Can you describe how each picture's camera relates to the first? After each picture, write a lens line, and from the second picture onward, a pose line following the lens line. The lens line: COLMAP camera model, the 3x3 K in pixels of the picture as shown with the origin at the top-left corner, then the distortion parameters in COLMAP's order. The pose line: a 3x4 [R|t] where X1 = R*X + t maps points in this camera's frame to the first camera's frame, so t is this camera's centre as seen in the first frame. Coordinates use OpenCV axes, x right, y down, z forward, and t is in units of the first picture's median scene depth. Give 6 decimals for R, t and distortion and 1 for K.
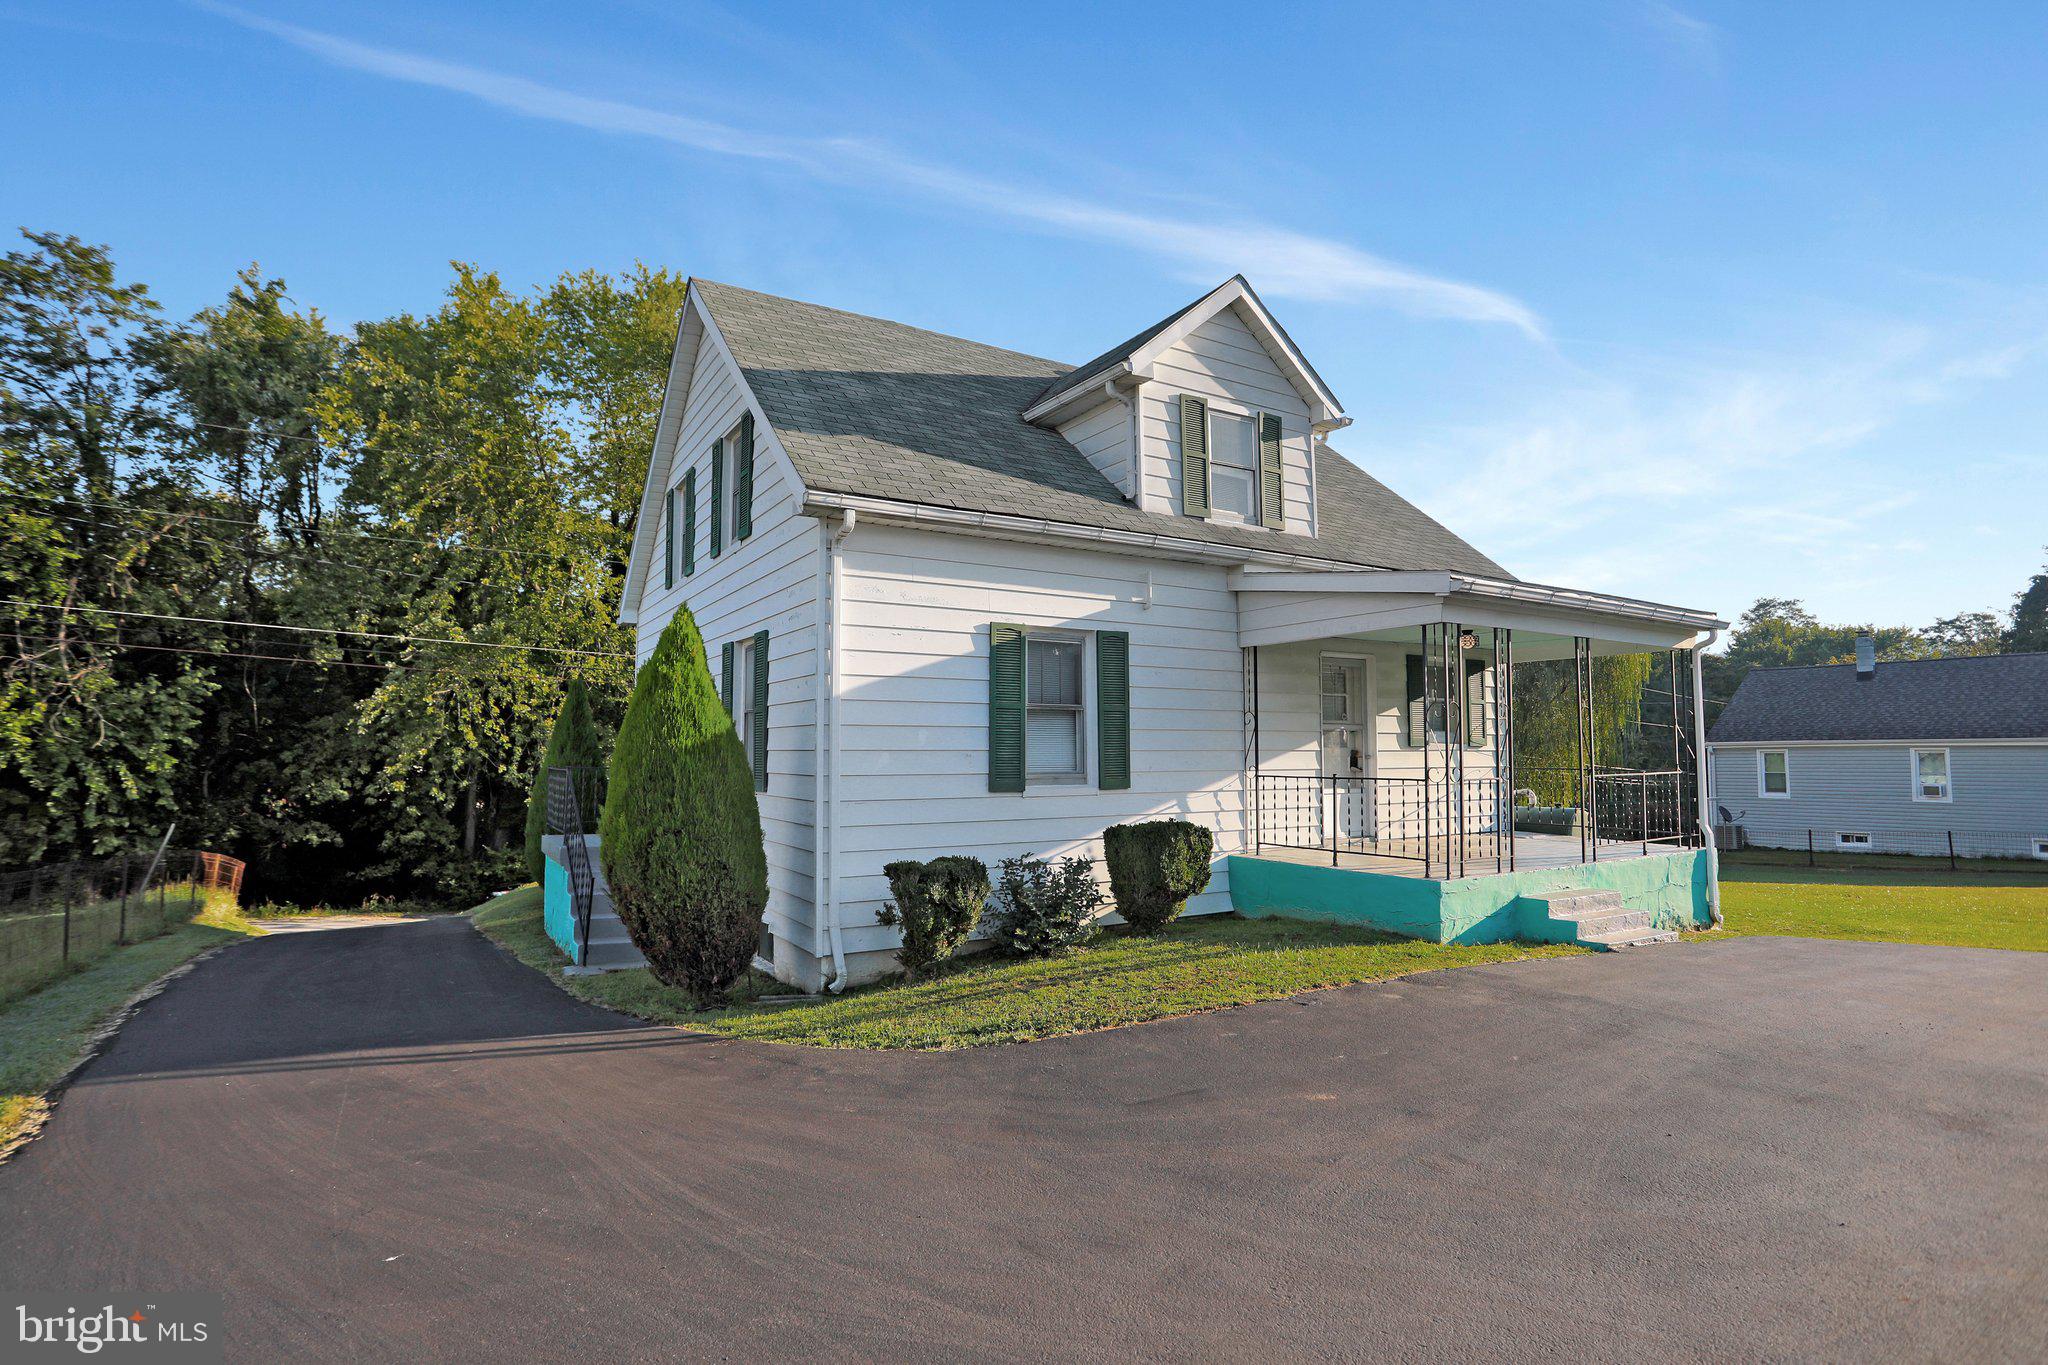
lens RADIAL K [[1035.6, 0, 1078.8], [0, 1035.6, 676.8], [0, 0, 1]] dist [-0.000139, -0.000024]
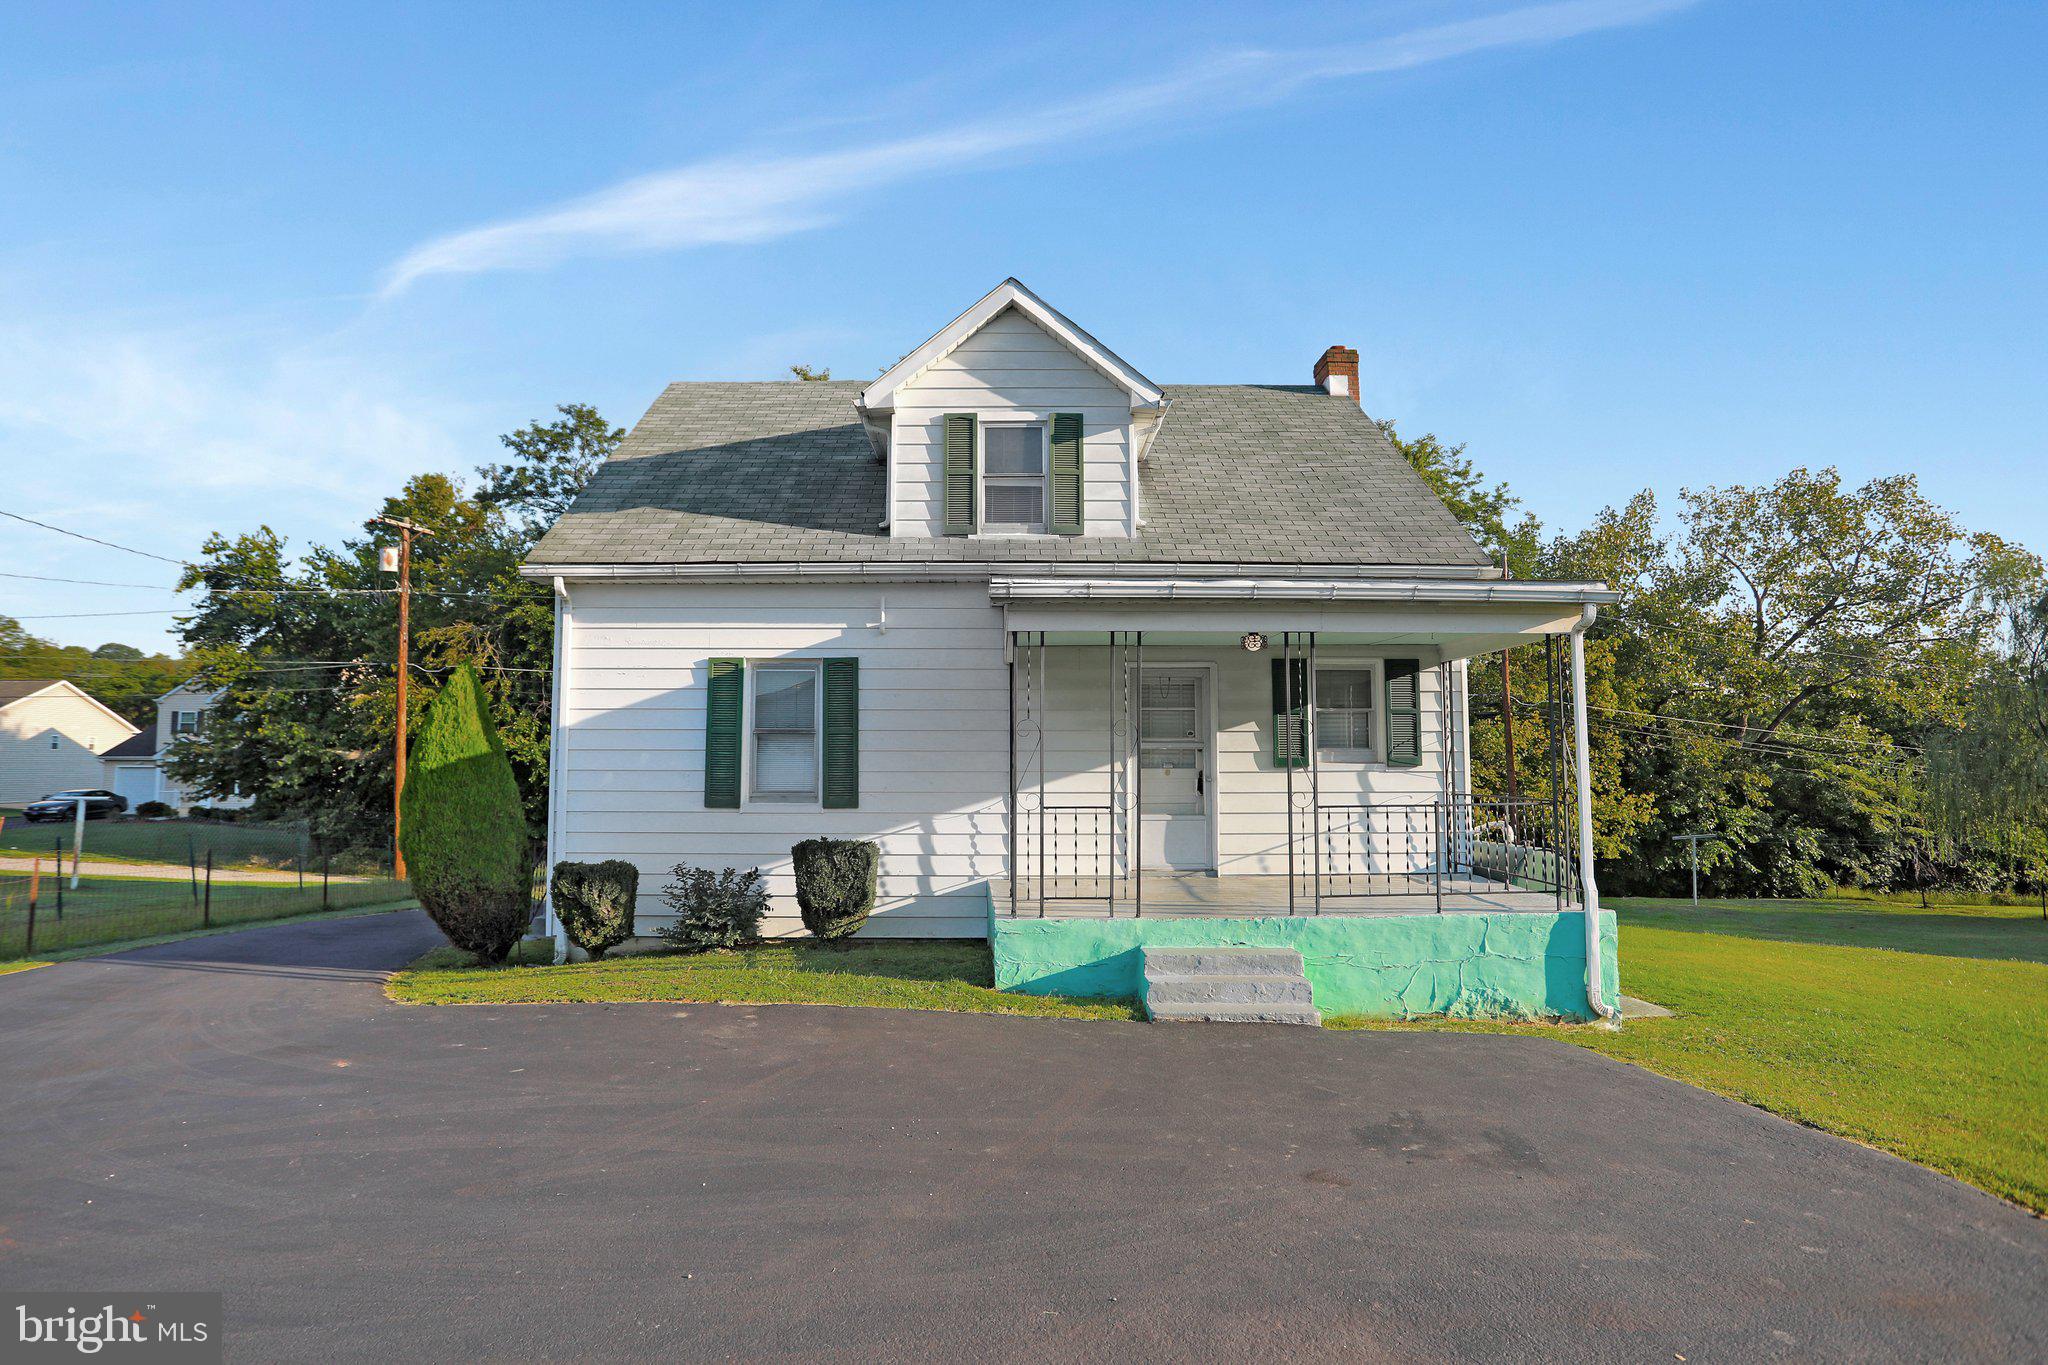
lens RADIAL K [[1011.6, 0, 1030.5], [0, 1011.6, 703.6], [0, 0, 1]] dist [-0.044477, 0.000297]
pose [[0.839854, -0.030594, -0.541950, 0.709041], [0.036232, 0.999343, -0.000267, 0.009408], [0.541602, -0.019412, 0.840411, 0.231737]]
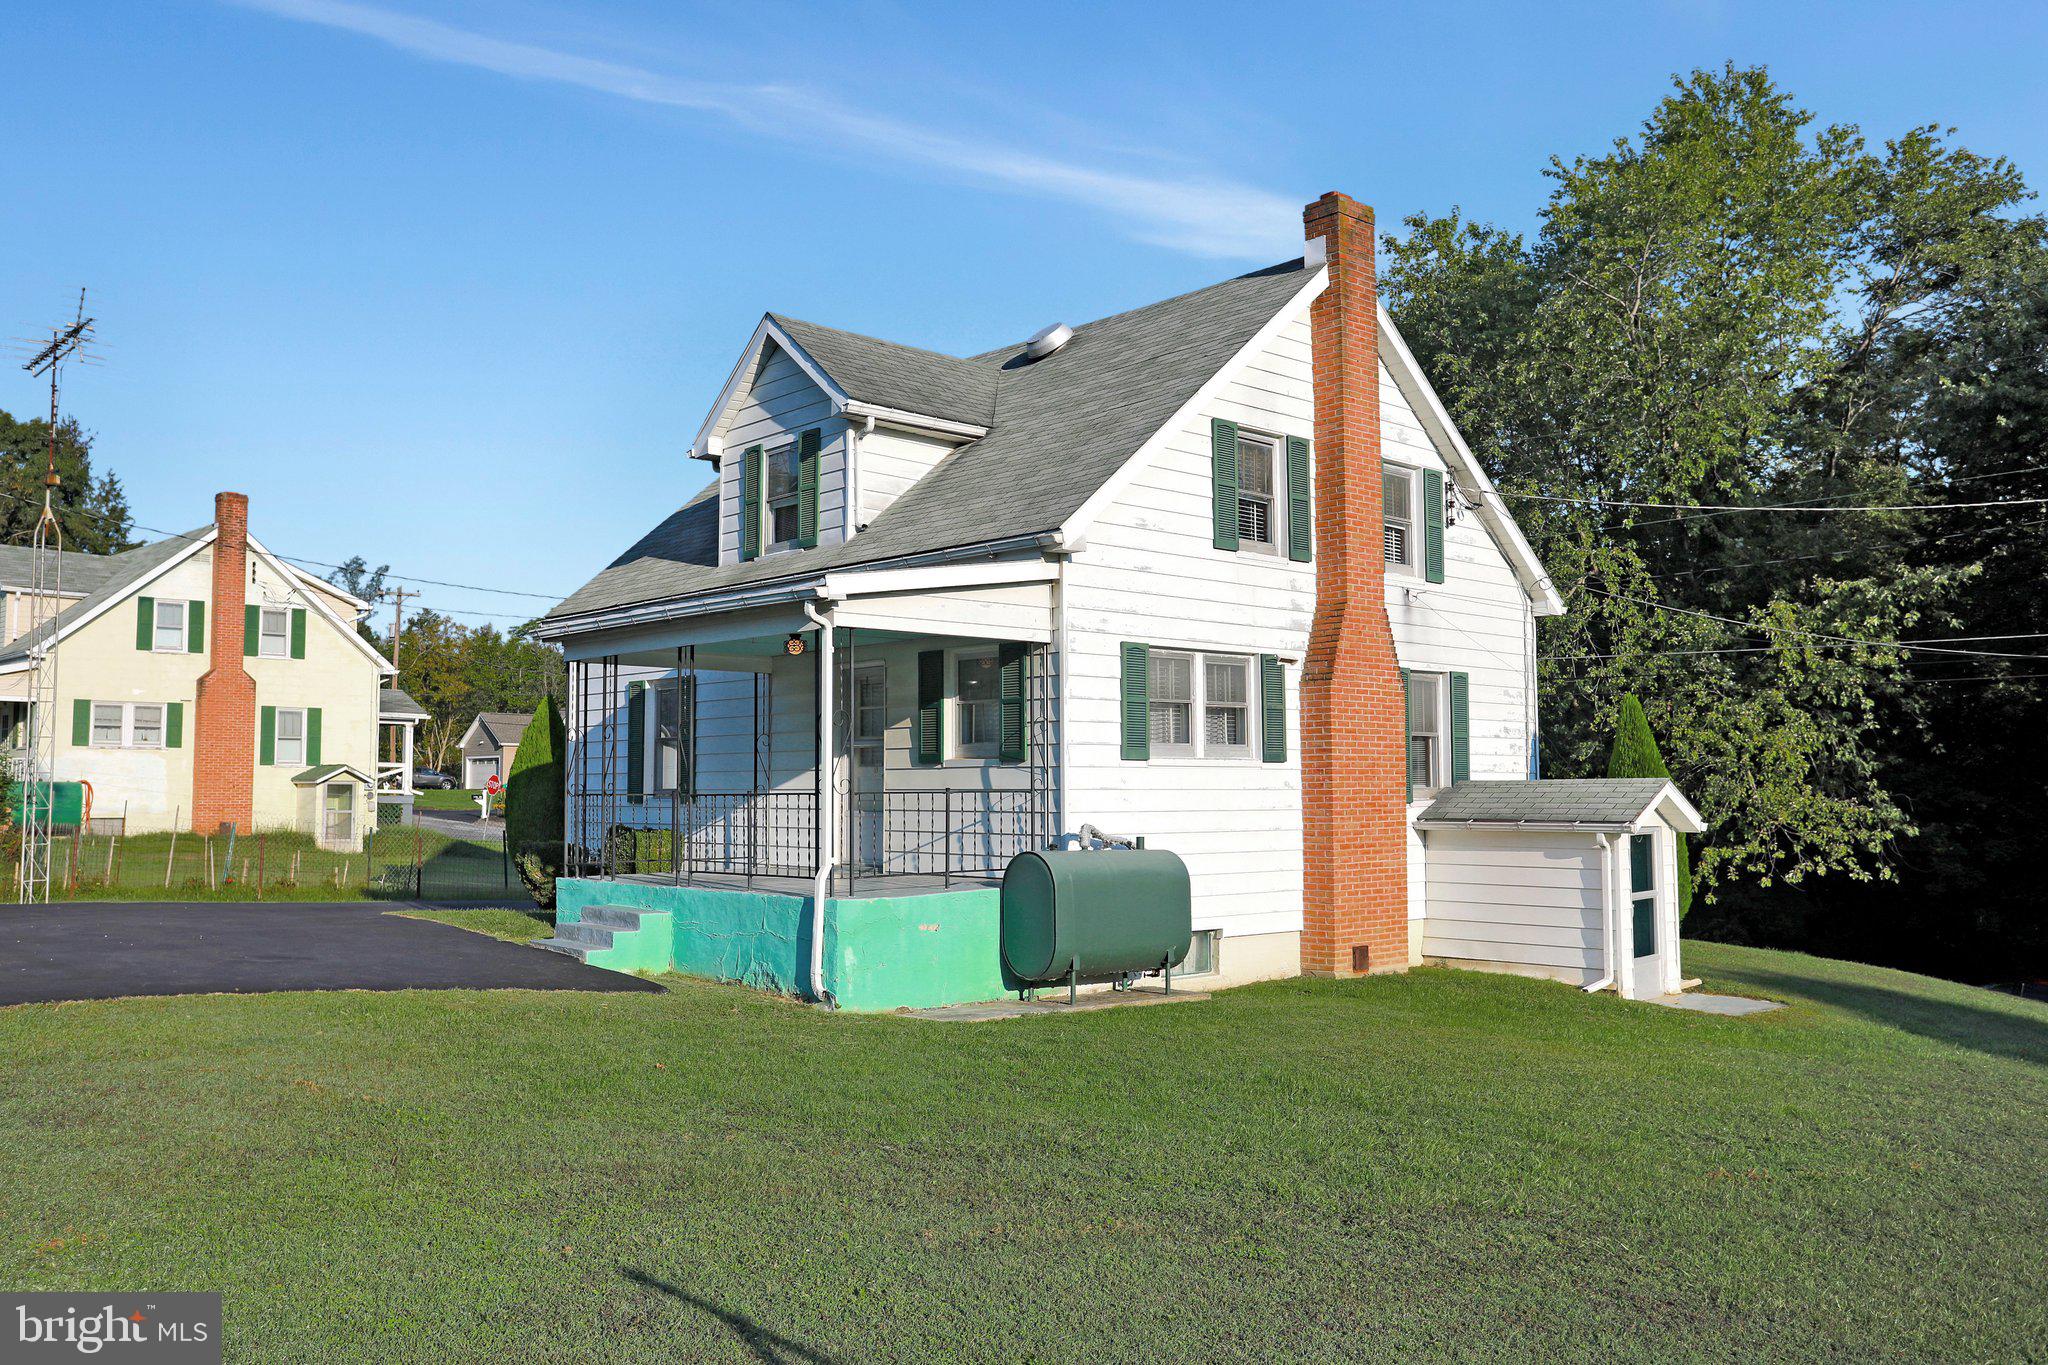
lens RADIAL K [[1677.9, 0, 1024.0], [0, 1677.9, 682.5], [0, 0, 1]] dist [0.005058, 0.001867]
pose [[0.153477, -0.062025, -0.986204, 1.950564], [0.076504, 0.995778, -0.050722, 0.090163], [0.985186, -0.067664, 0.157575, 1.026538]]
